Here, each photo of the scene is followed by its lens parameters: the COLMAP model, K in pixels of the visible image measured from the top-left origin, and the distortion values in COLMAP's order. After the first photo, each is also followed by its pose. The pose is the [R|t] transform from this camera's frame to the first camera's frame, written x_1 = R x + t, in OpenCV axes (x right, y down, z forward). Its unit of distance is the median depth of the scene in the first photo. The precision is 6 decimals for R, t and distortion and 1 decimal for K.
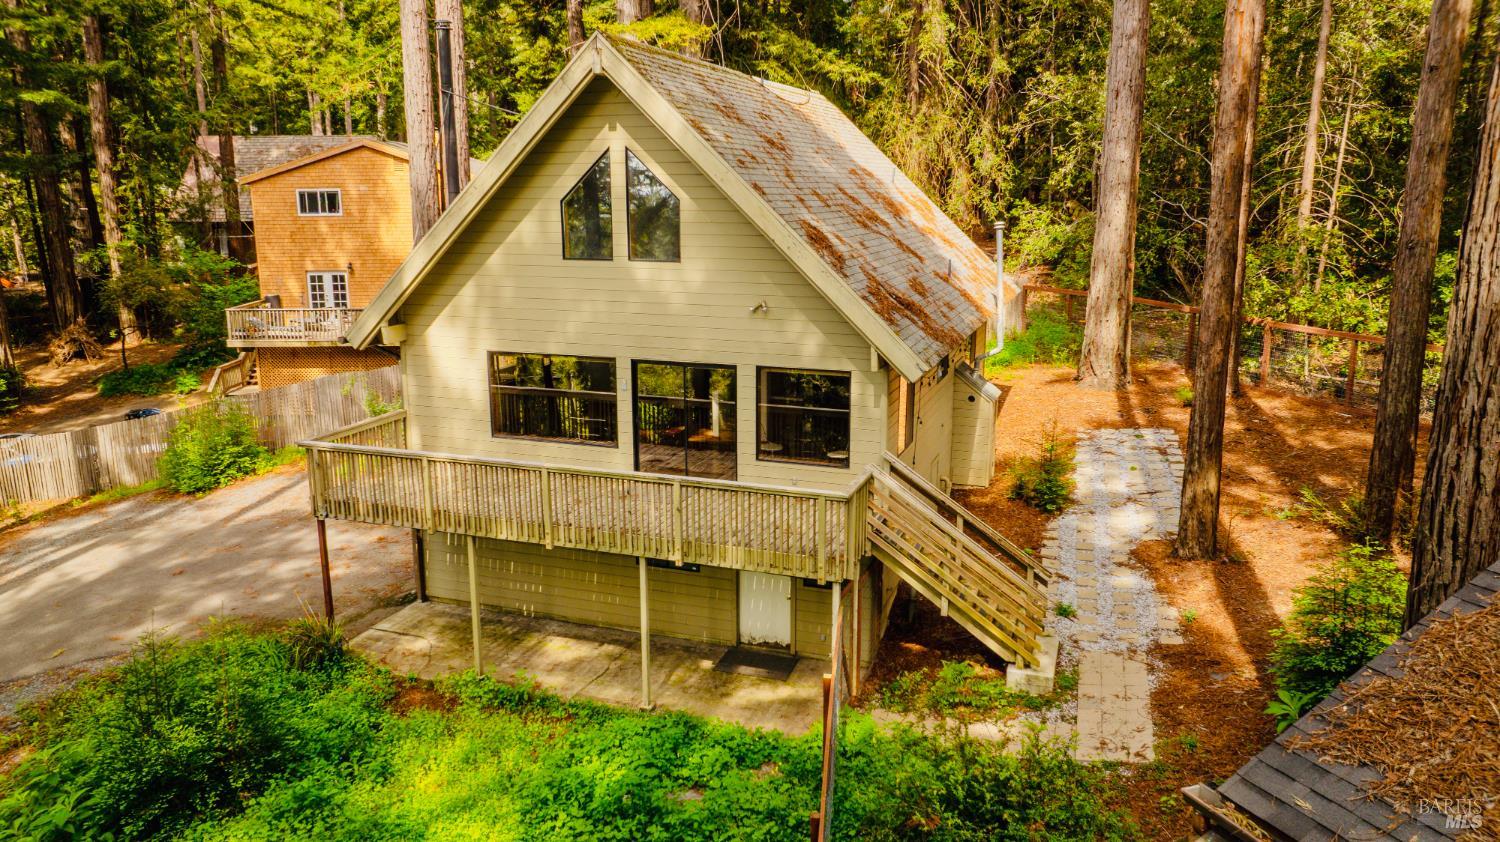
lens RADIAL K [[1089.4, 0, 750.0], [0, 1089.4, 421.0], [0, 0, 1]] dist [-0.025707, -0.000150]
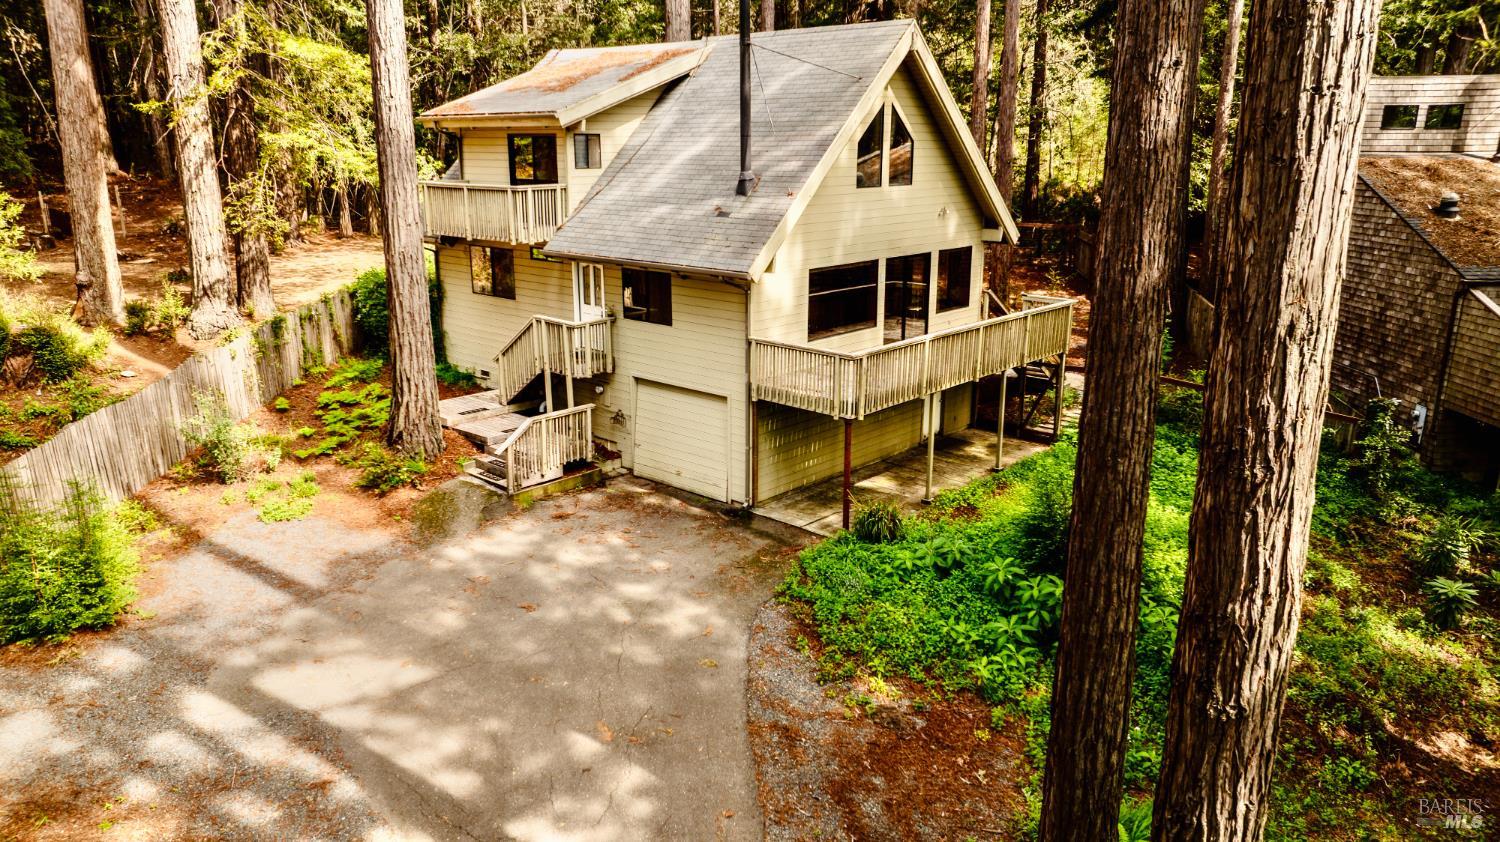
lens RADIAL K [[1089.4, 0, 750.0], [0, 1089.4, 421.0], [0, 0, 1]] dist [-0.025707, -0.000150]
pose [[0.374505, -0.234357, 0.897119, -1.391790], [0.206135, 0.964363, 0.165871, -0.114615], [-0.904021, 0.122808, 0.409468, 0.580425]]
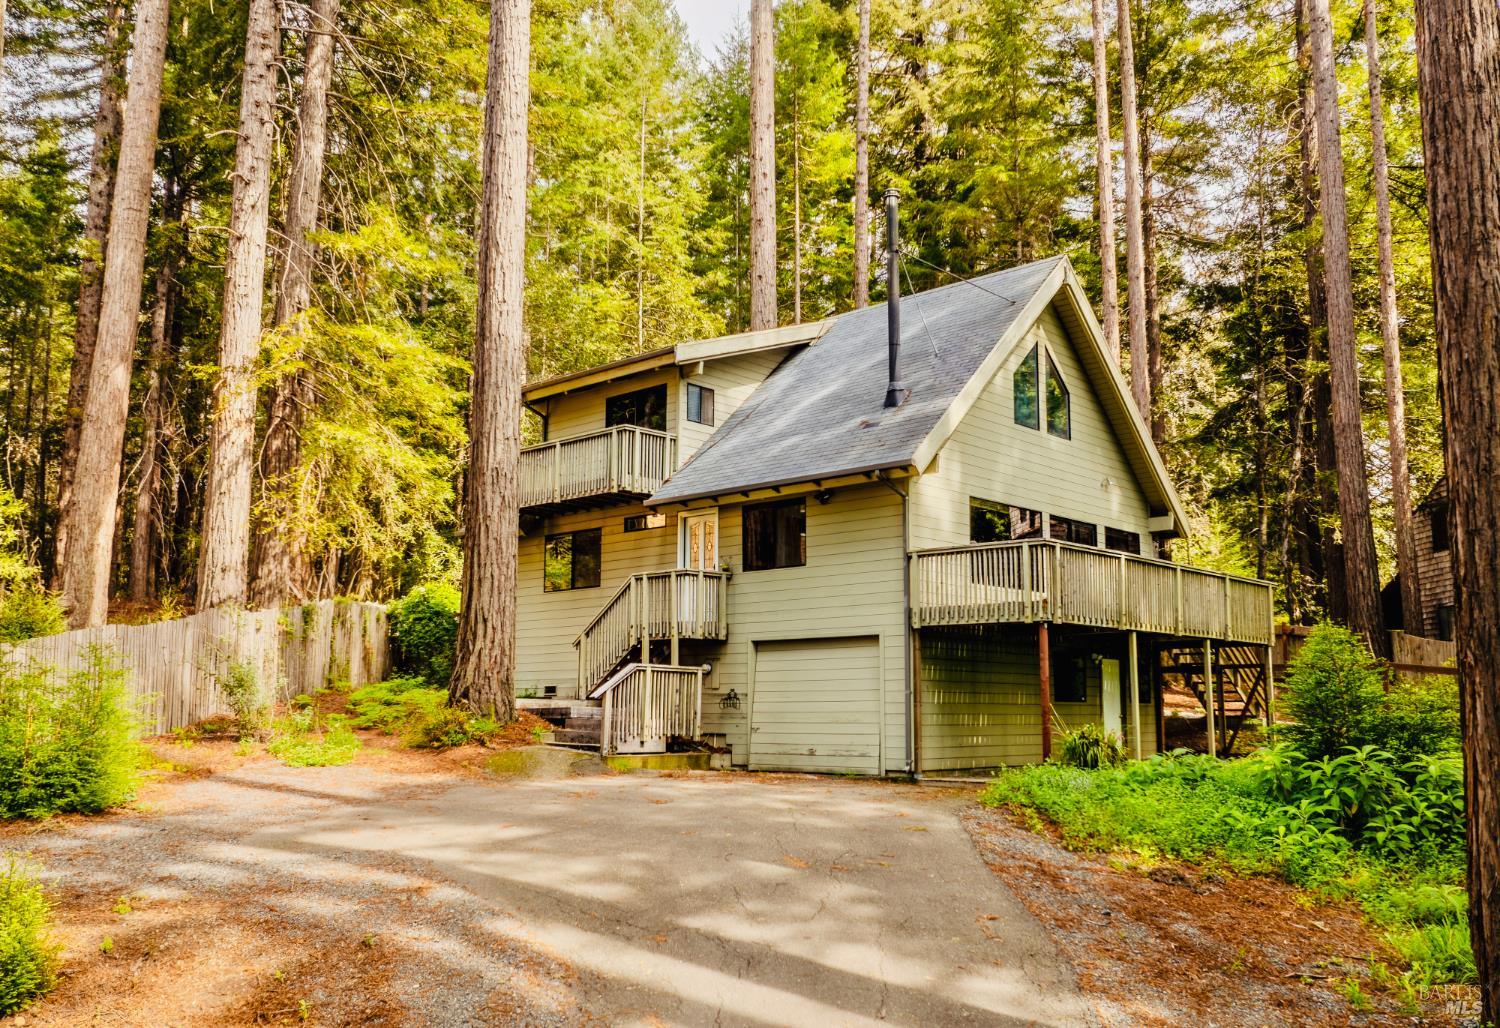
lens RADIAL K [[1329.6, 0, 750.0], [0, 1329.6, 514.0], [0, 0, 1]] dist [-0.008976, -0.005897]
pose [[0.380367, 0.163660, 0.910240, -1.461935], [0.199955, 0.946386, -0.253715, 0.221152], [-0.902961, 0.278511, 0.327249, 0.770633]]
